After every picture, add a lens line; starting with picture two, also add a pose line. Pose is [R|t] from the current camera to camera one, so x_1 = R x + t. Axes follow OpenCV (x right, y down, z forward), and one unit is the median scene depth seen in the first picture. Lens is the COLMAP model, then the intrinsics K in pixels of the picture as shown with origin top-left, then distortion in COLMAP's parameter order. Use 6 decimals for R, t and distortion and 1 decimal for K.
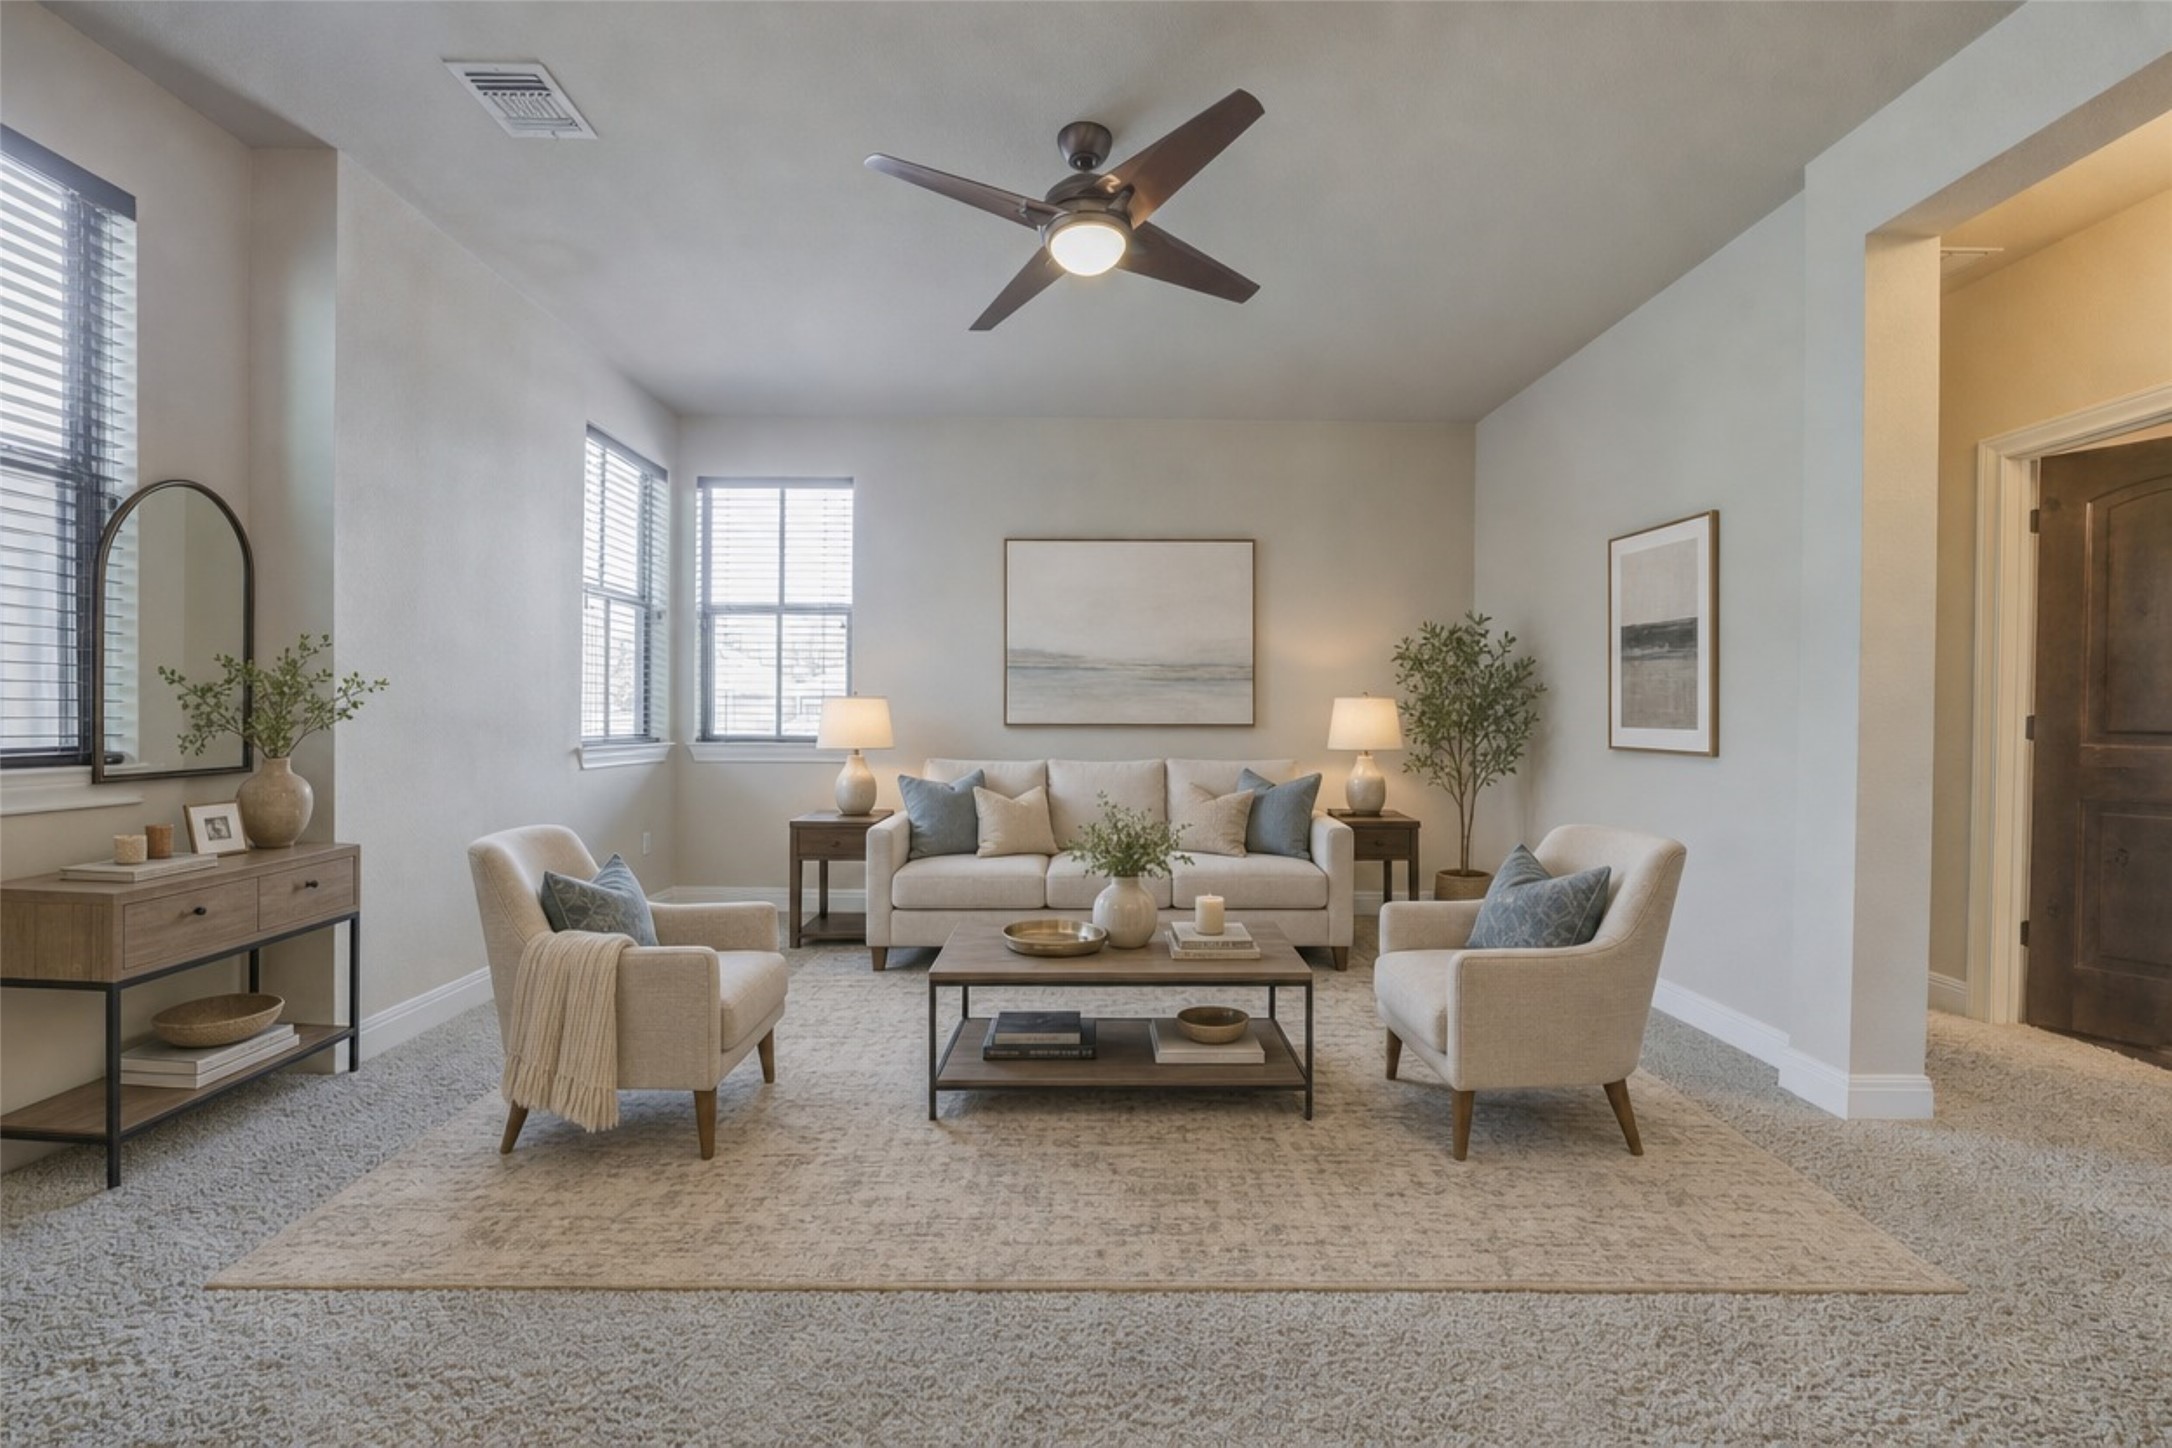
lens RADIAL K [[924.7, 0, 1080.4], [0, 924.7, 728.4], [0, 0, 1]] dist [-0.048329, 0.018159]
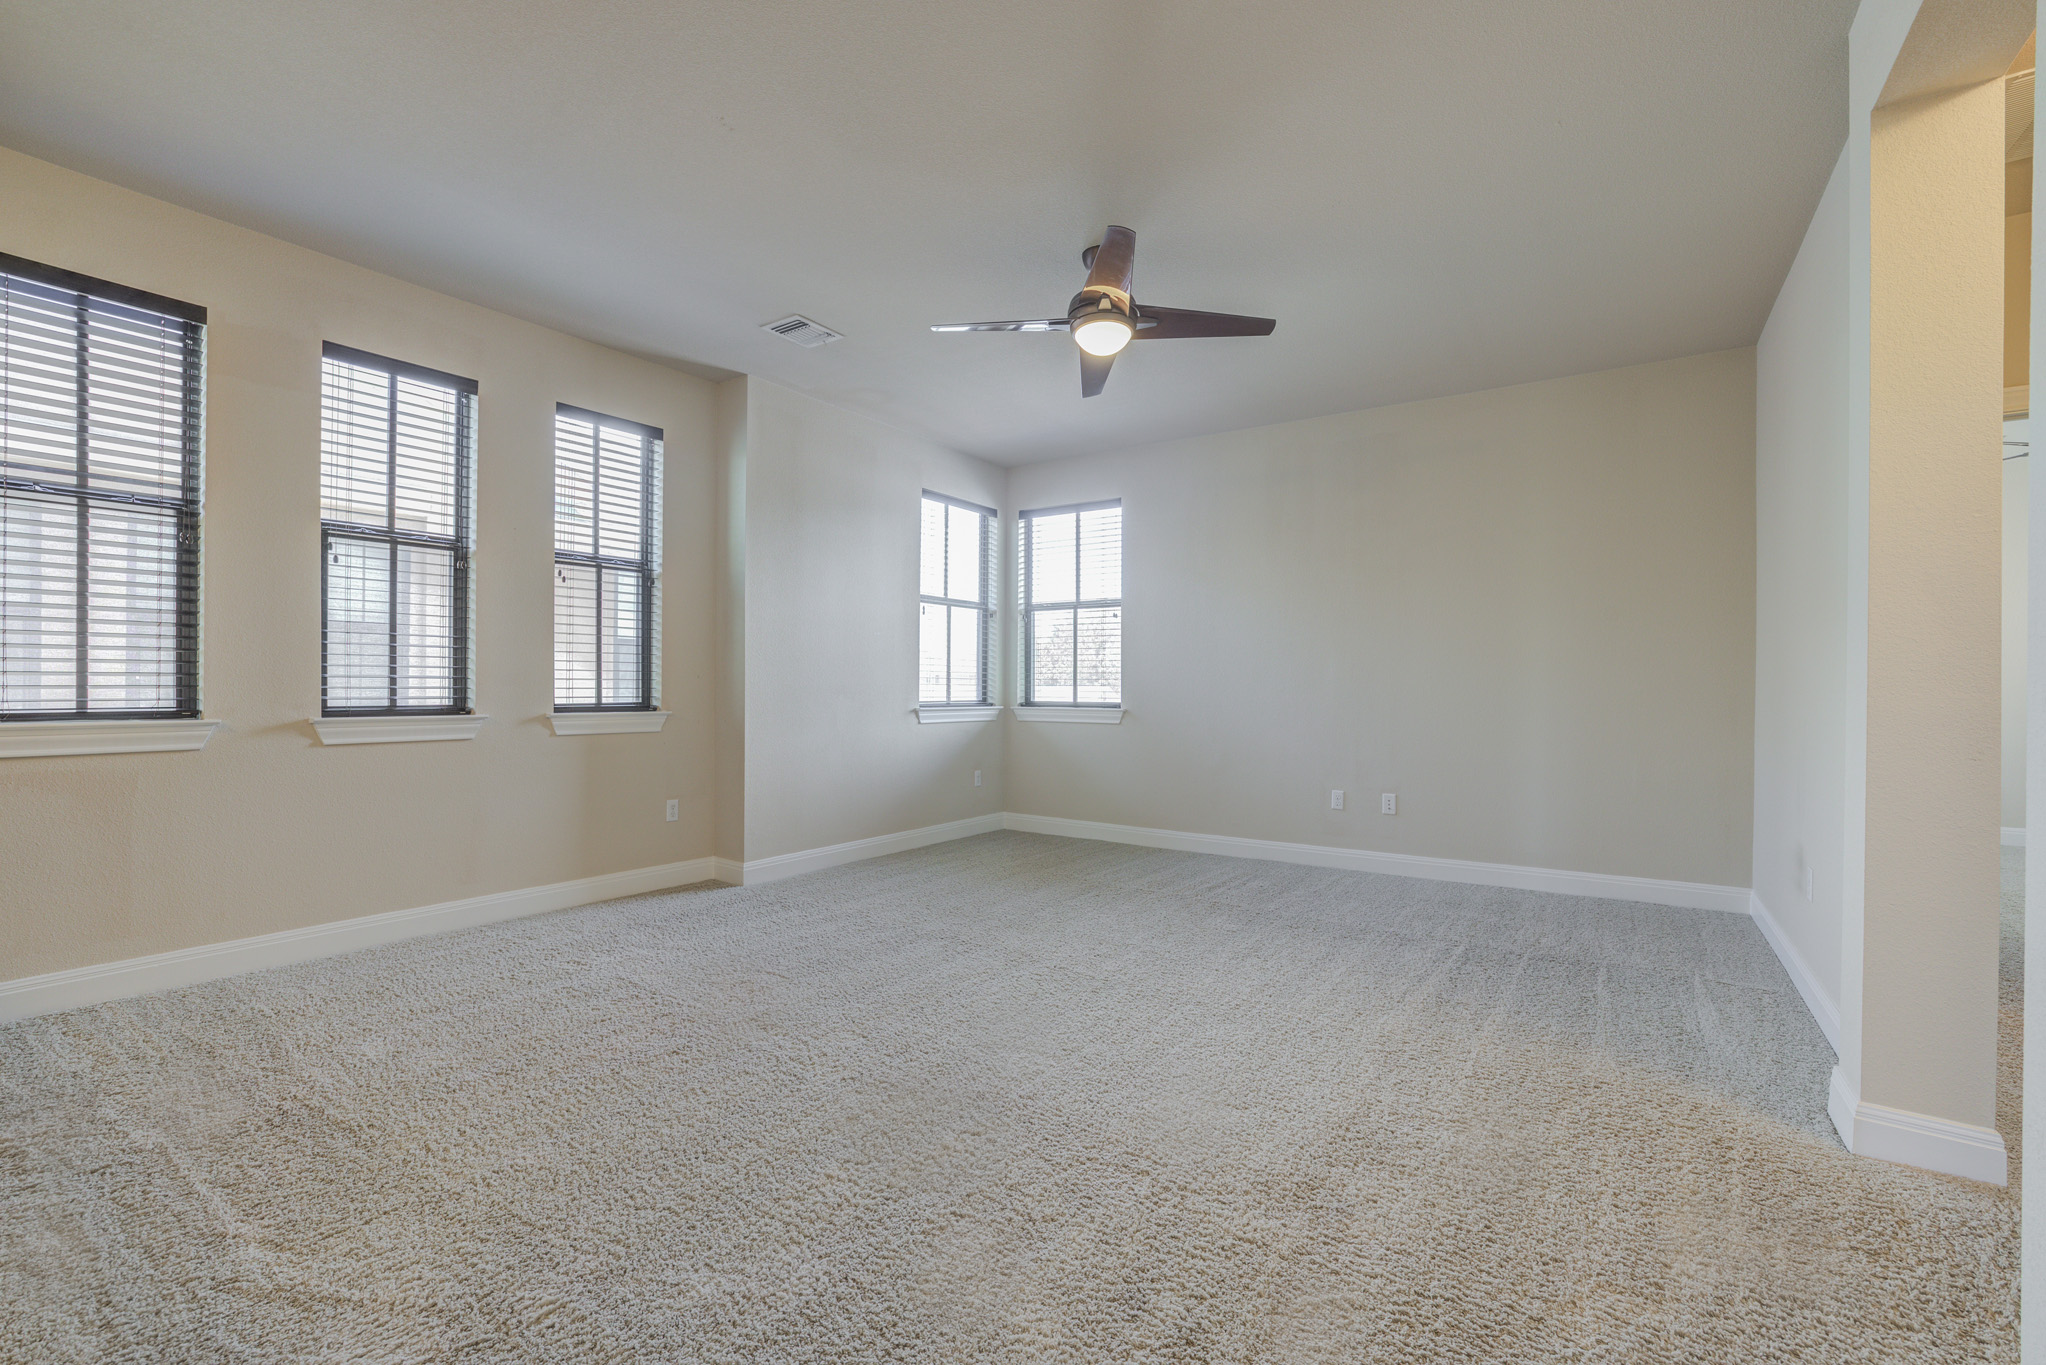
lens RADIAL K [[871.1, 0, 1017.7], [0, 871.1, 686.6], [0, 0, 1]] dist [-0.048329, 0.018159]
pose [[0.808476, -0.000989, -0.588528, 0.348562], [-0.006749, 0.999917, -0.010951, -0.000377], [0.588490, 0.012826, 0.808403, -0.043936]]
